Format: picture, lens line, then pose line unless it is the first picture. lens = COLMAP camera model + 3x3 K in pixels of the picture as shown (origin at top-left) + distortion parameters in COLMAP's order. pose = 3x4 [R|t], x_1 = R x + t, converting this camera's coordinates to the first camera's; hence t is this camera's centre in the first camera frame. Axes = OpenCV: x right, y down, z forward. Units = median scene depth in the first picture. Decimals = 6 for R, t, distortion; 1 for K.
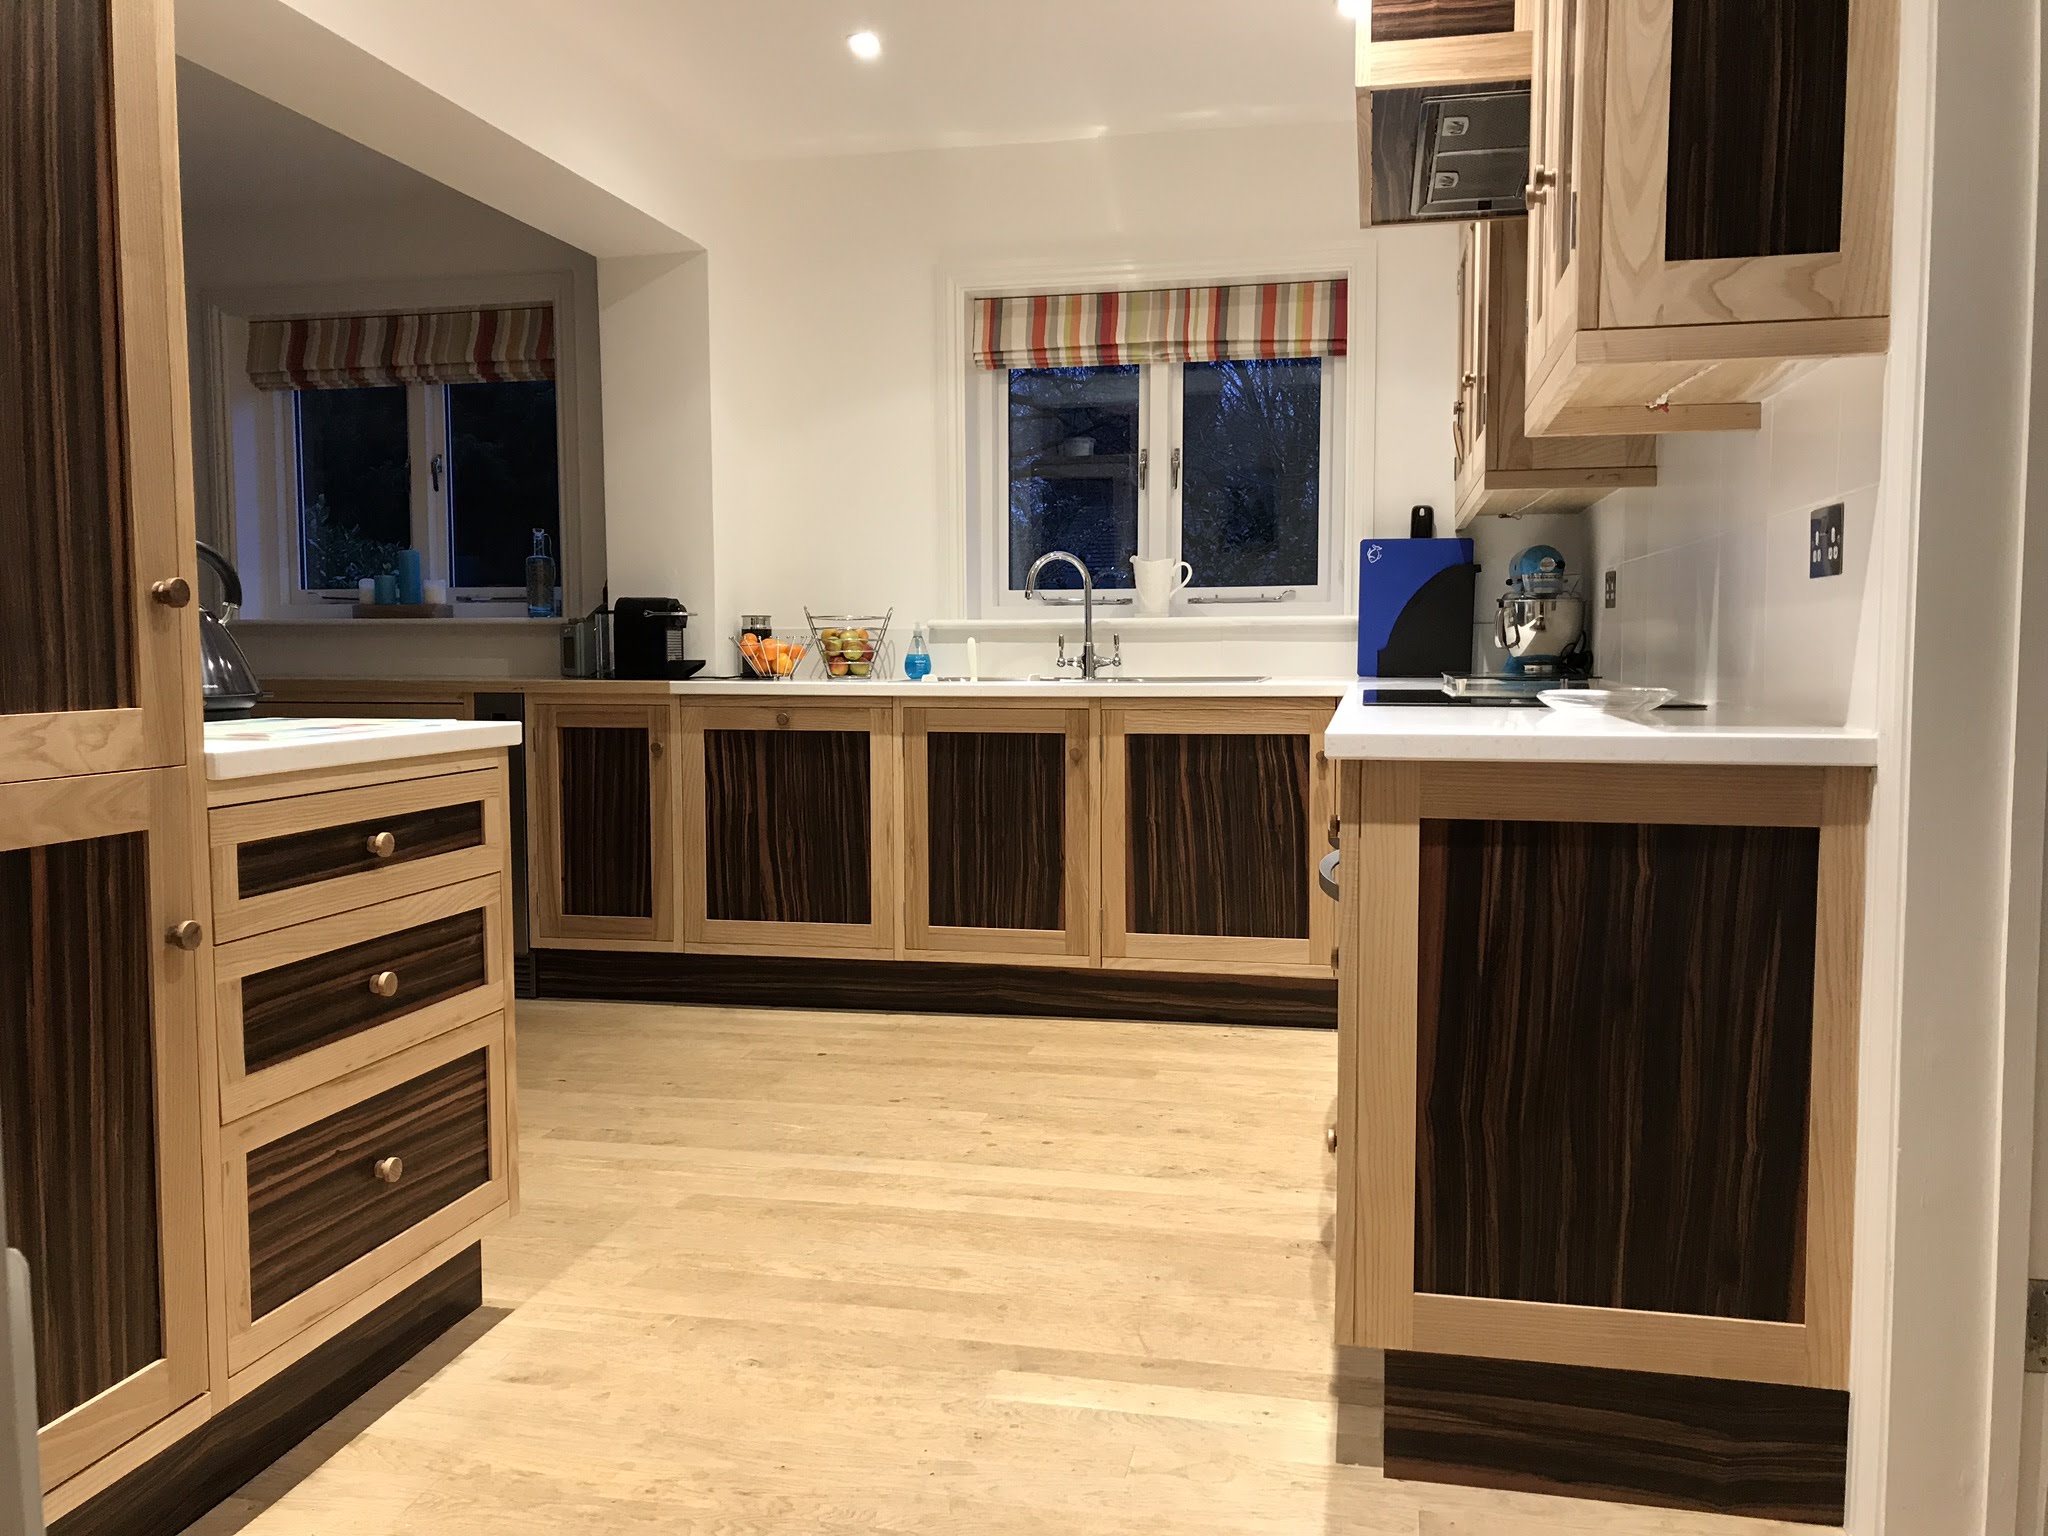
lens RADIAL K [[1663.9, 0, 1030.0], [0, 1663.9, 769.8], [0, 0, 1]] dist [0.028269, -0.045897]
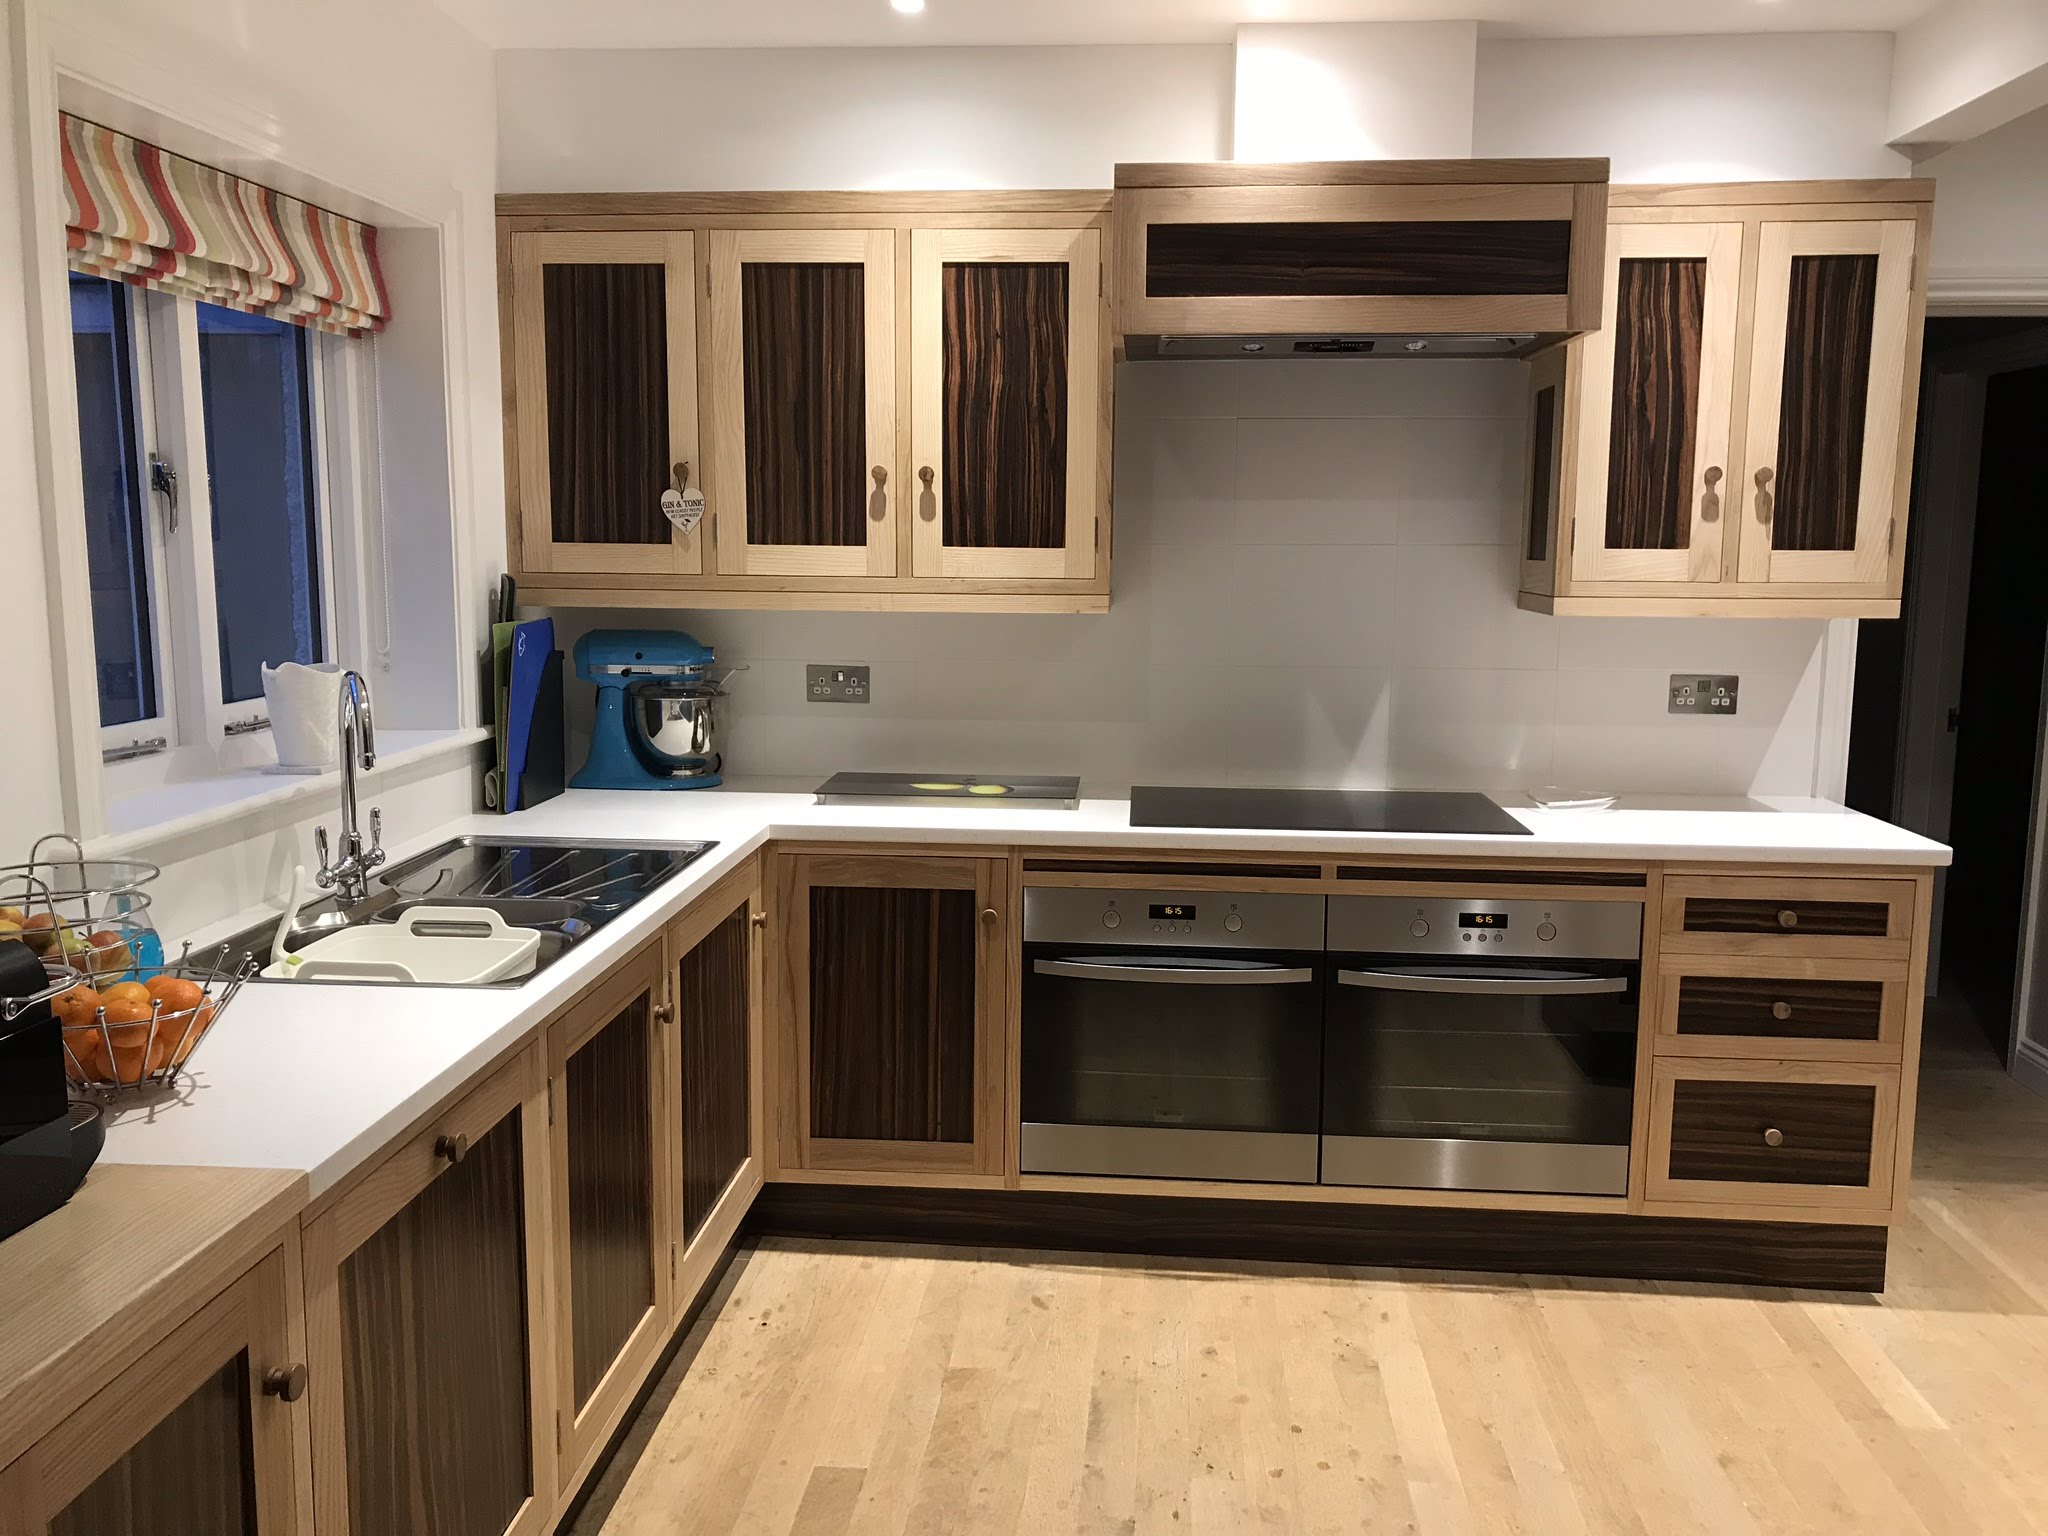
lens RADIAL K [[1663.9, 0, 1012.2], [0, 1663.9, 768.0], [0, 0, 1]] dist [0.028269, -0.045897]
pose [[-0.111186, -0.138136, 0.984152, -0.555509], [0.070198, 0.986727, 0.146429, -0.173232], [-0.991317, 0.085366, -0.100013, 0.900422]]
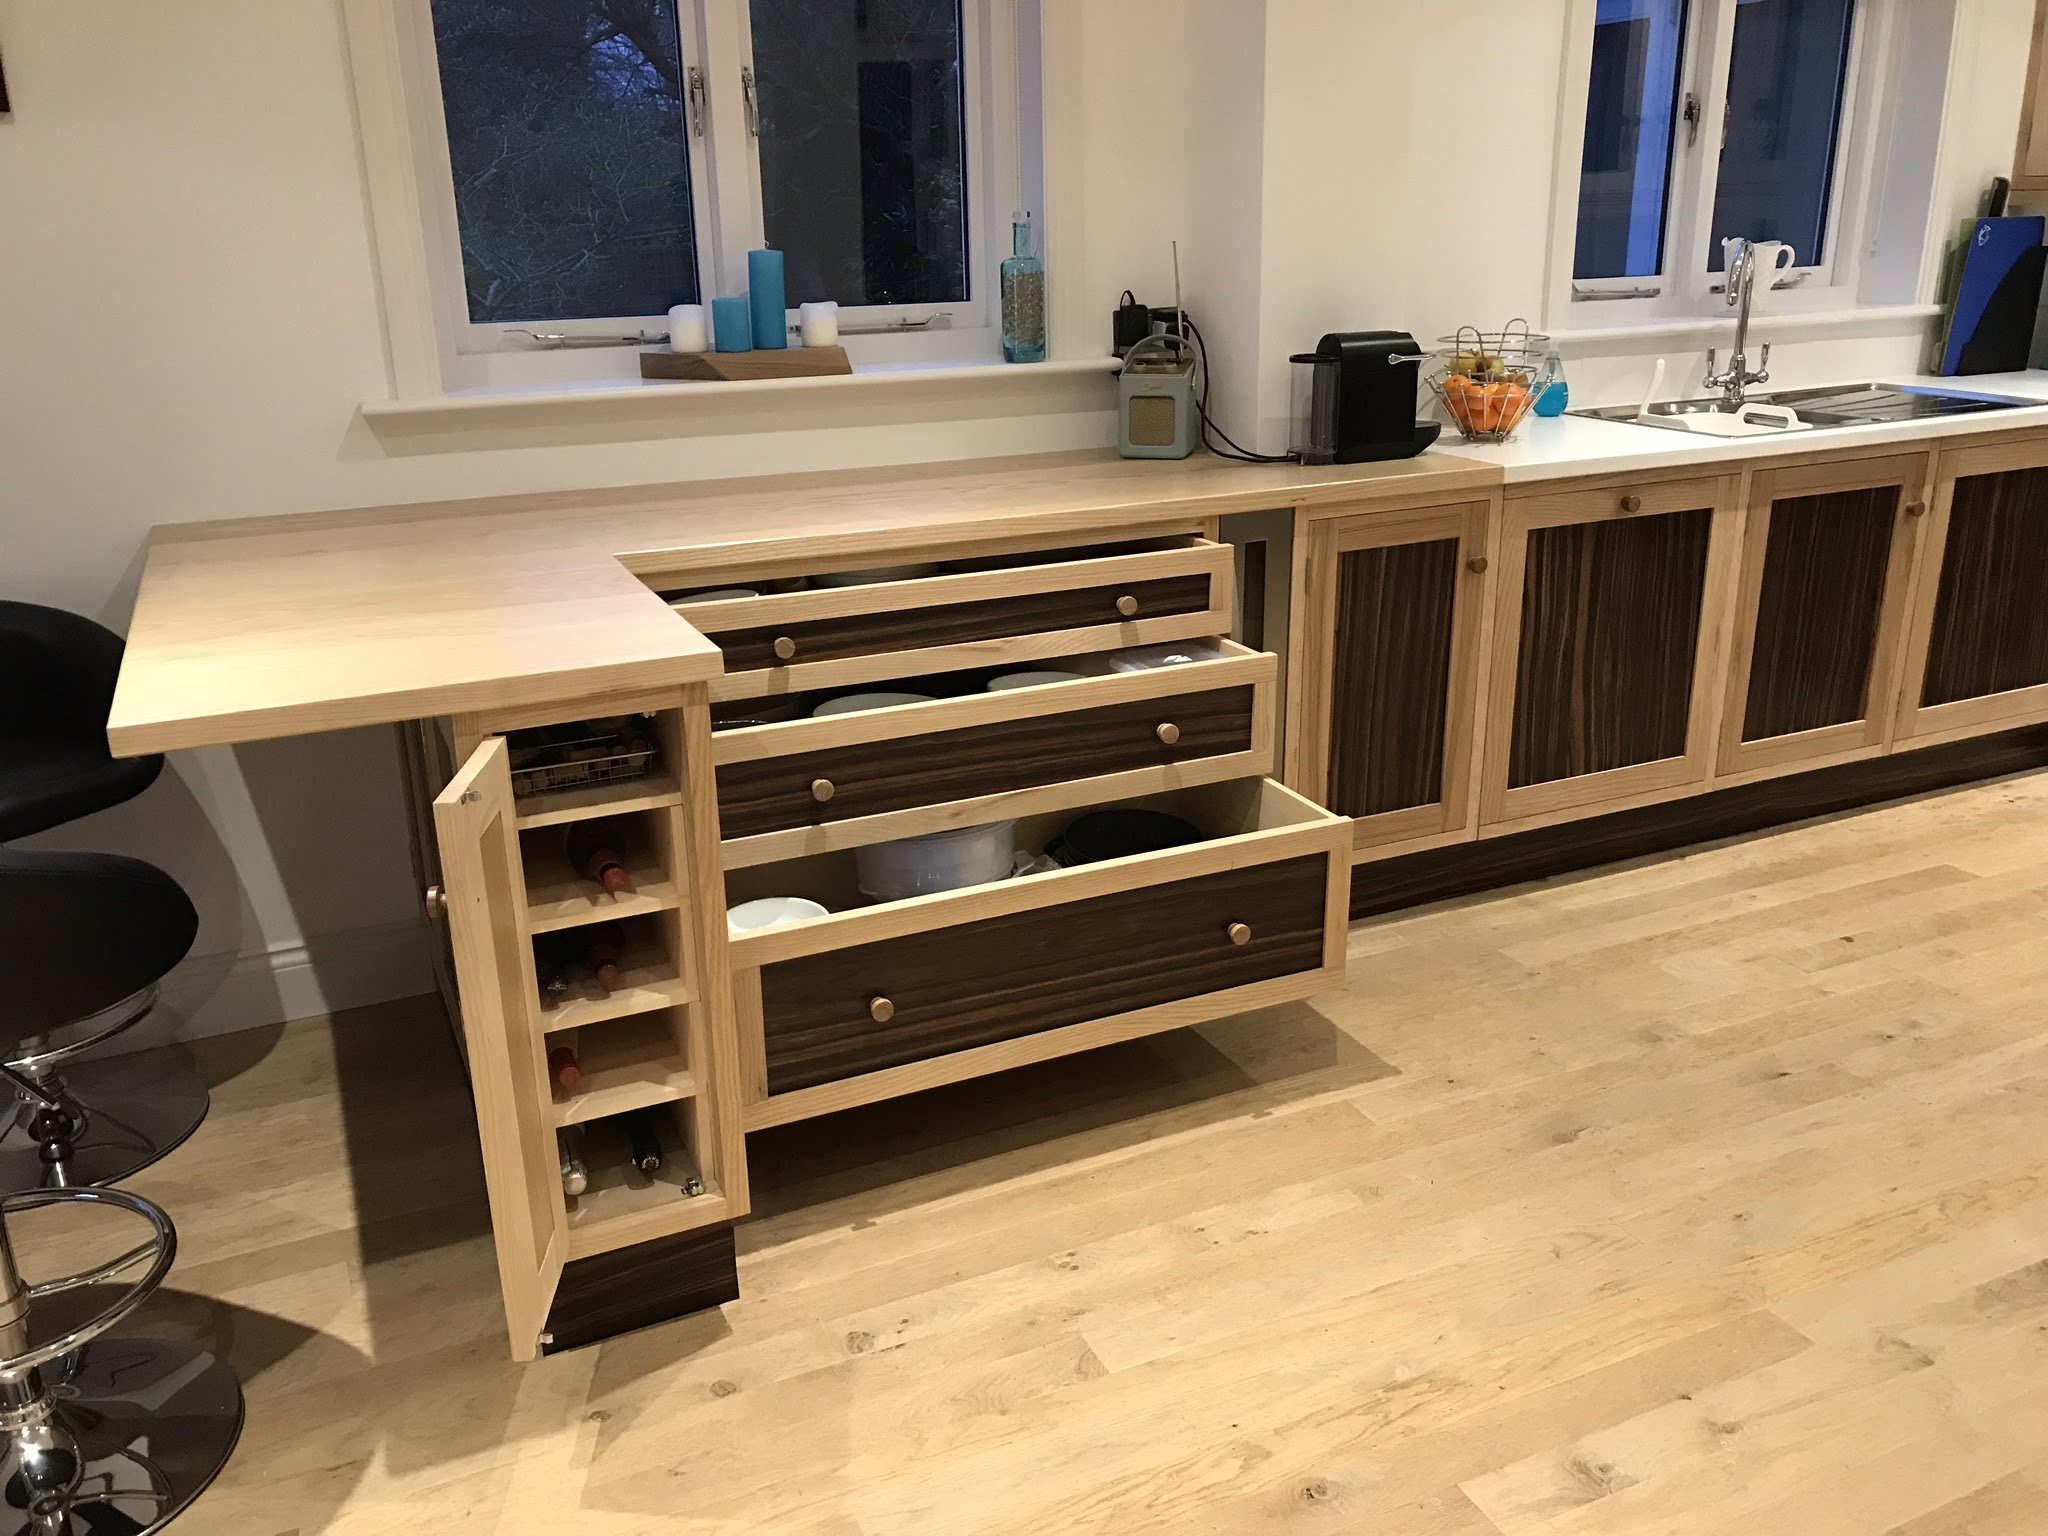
lens RADIAL K [[1663.9, 0, 1008.4], [0, 1663.9, 778.8], [0, 0, 1]] dist [0.028269, -0.045897]
pose [[0.814539, -0.205647, 0.542435, -0.785639], [0.066662, 0.962044, 0.264628, -0.125366], [-0.576266, -0.179390, 0.797331, 0.560343]]
